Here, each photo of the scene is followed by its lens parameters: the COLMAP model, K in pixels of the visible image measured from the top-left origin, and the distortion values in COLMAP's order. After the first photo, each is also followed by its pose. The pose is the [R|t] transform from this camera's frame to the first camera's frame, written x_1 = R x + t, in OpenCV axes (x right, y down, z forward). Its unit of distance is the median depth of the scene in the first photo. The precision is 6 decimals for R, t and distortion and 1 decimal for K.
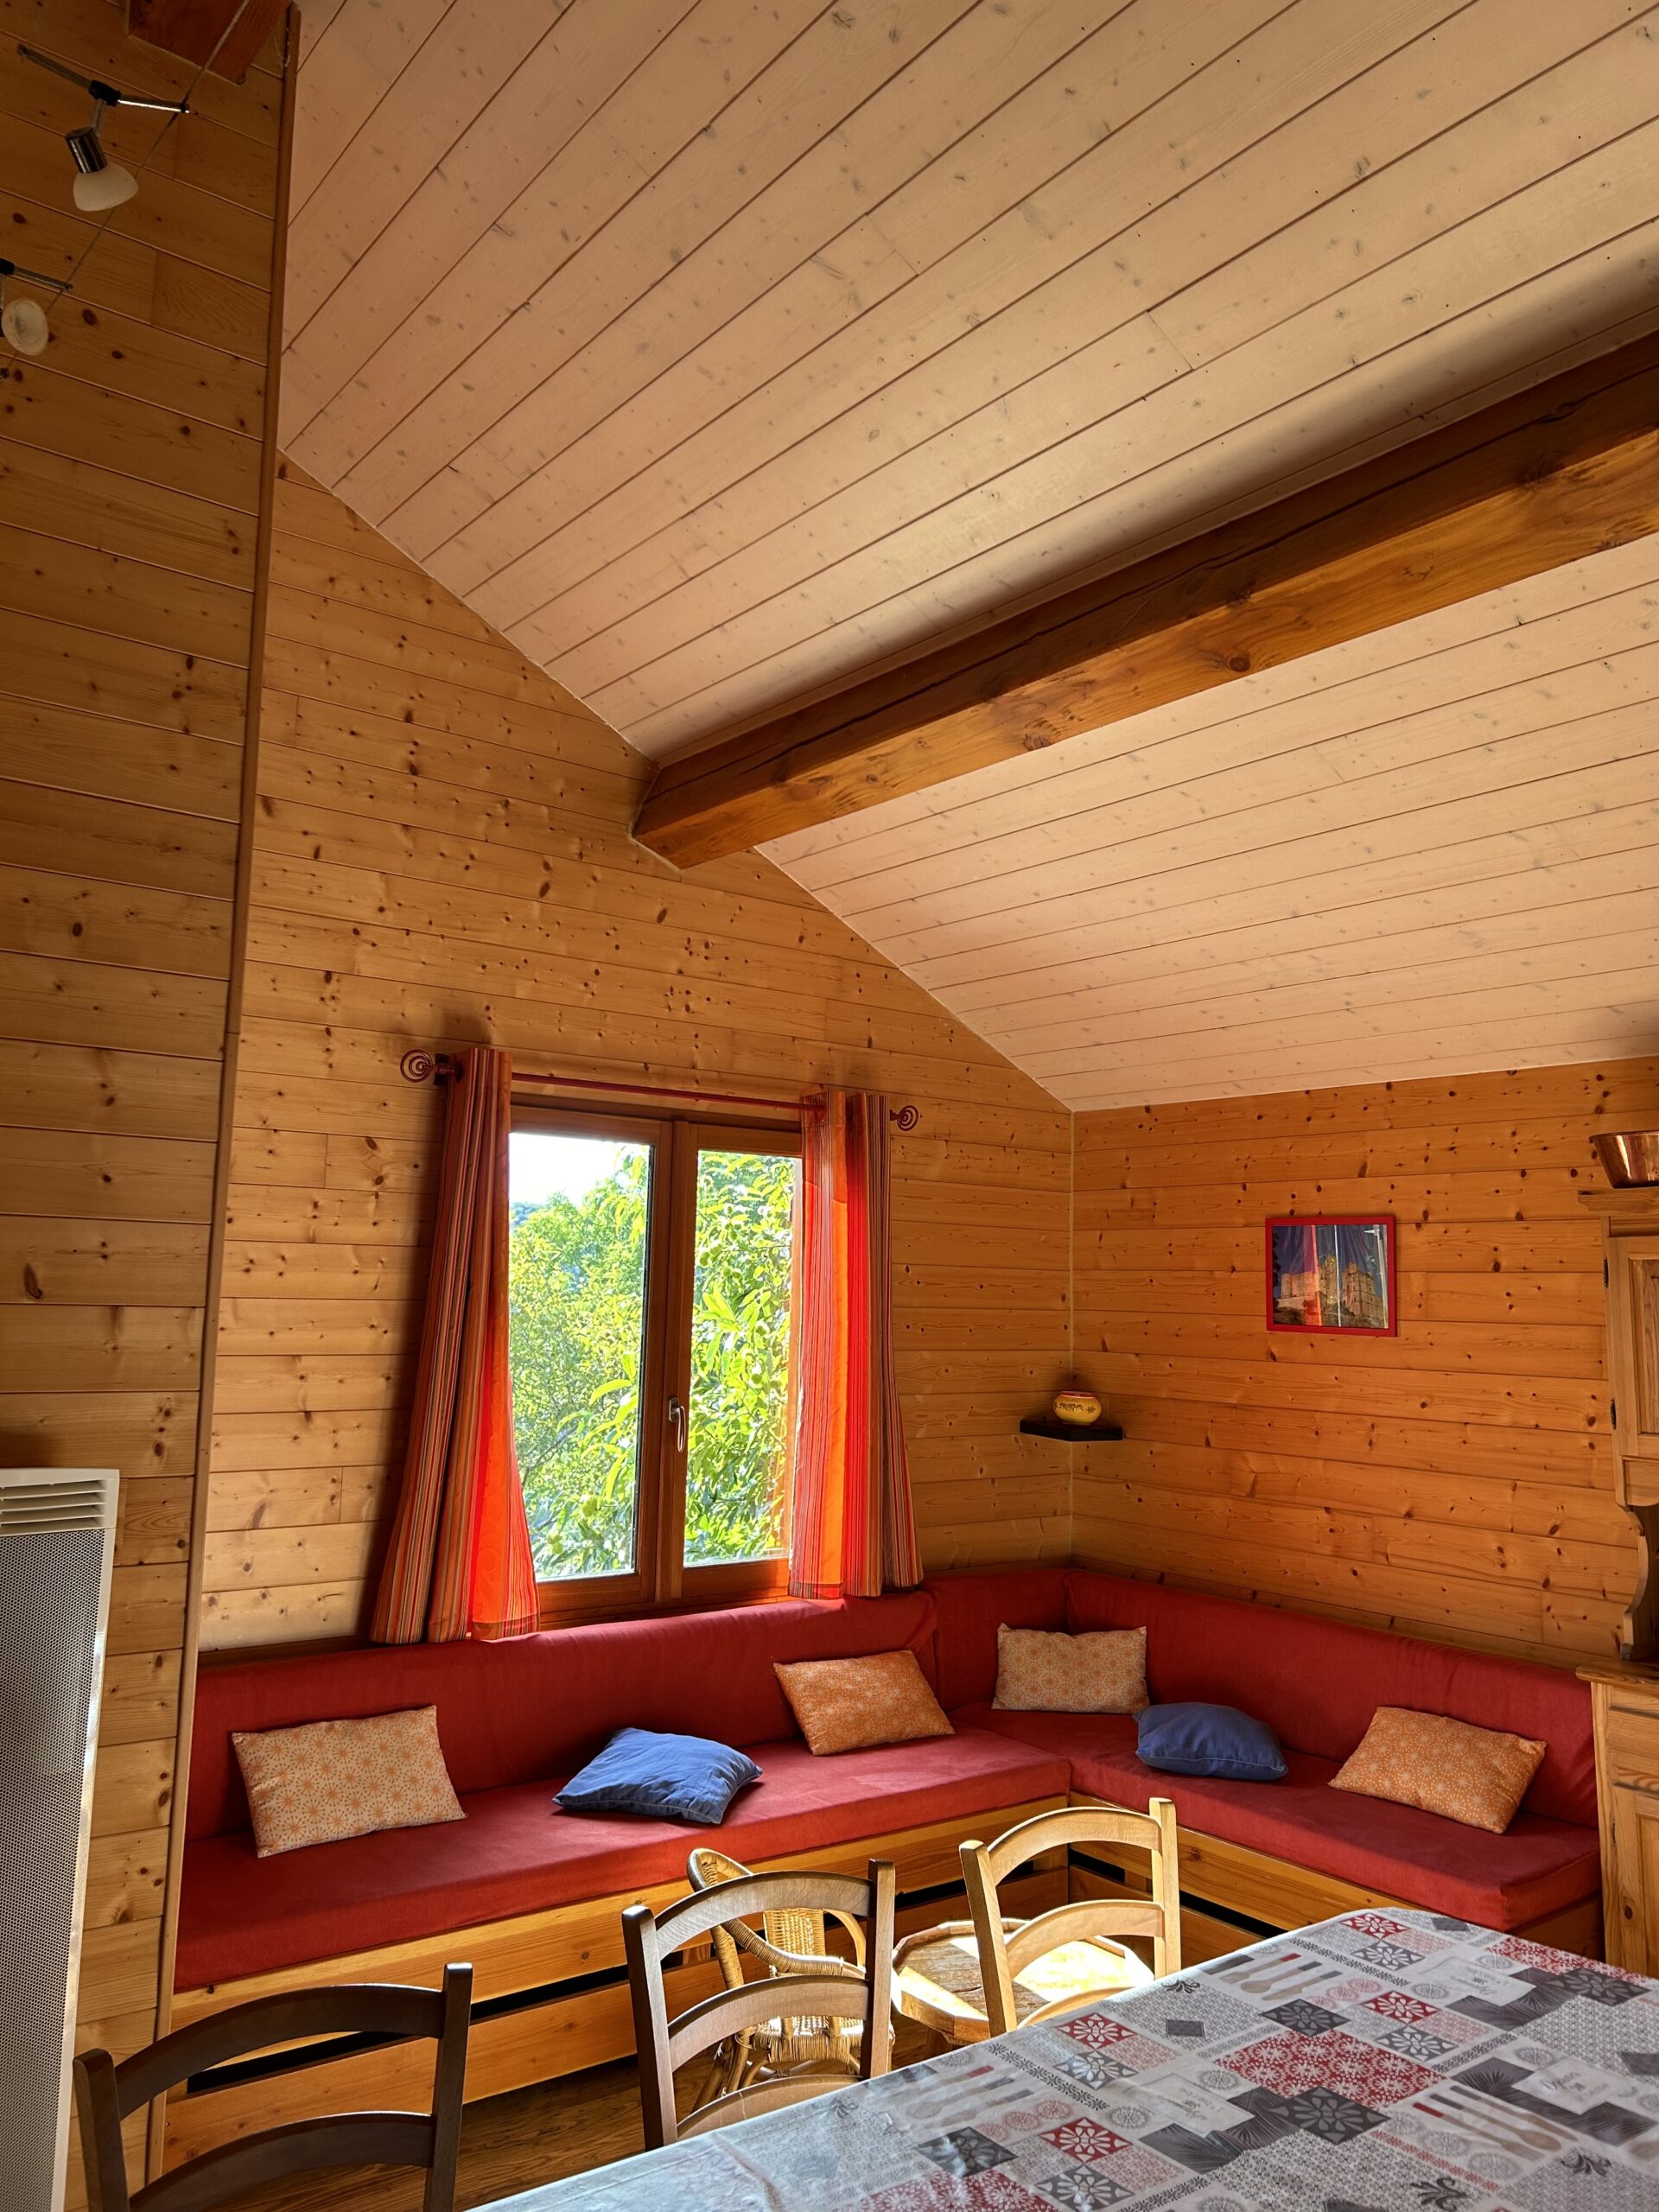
lens RADIAL K [[1677.9, 0, 829.5], [0, 1677.9, 1106.0], [0, 0, 1]] dist [0.135784, -0.293039]
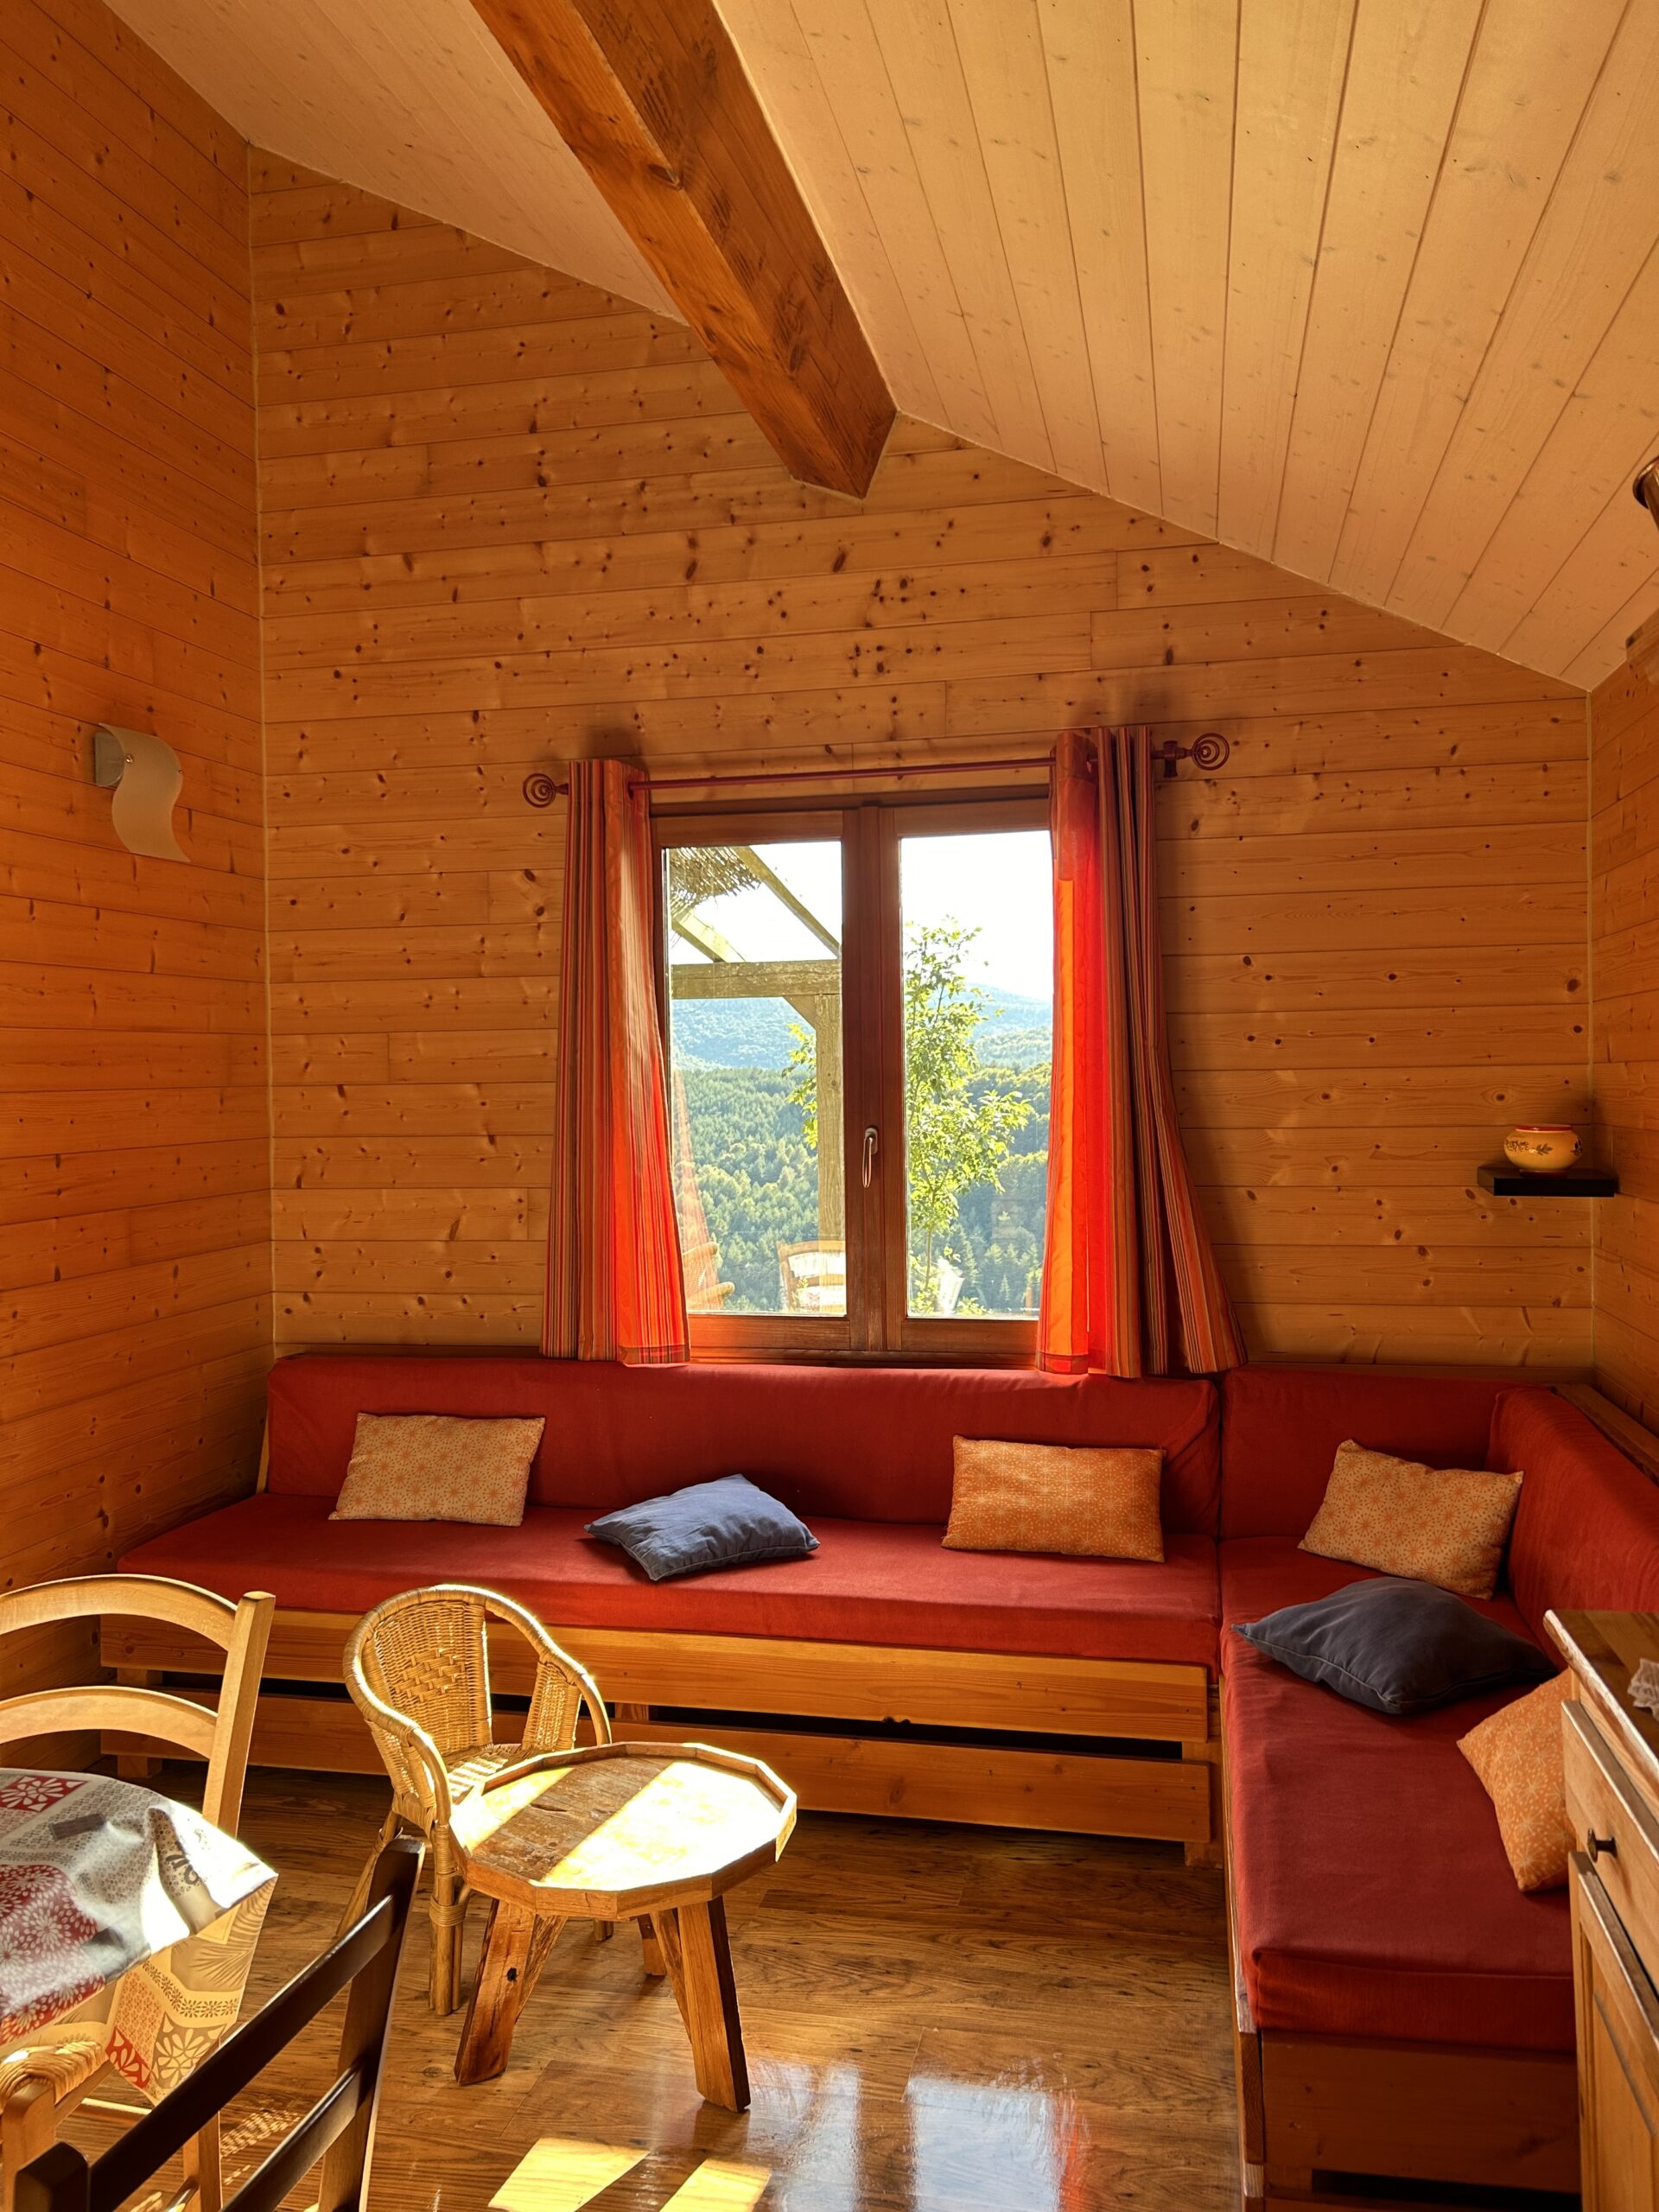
lens RADIAL K [[1677.9, 0, 829.5], [0, 1677.9, 1106.0], [0, 0, 1]] dist [0.135784, -0.293039]
pose [[0.641085, -0.016712, -0.767288, 0.540351], [0.116138, 0.990362, 0.075465, 0.090868], [0.758631, -0.137491, 0.636847, 0.419058]]
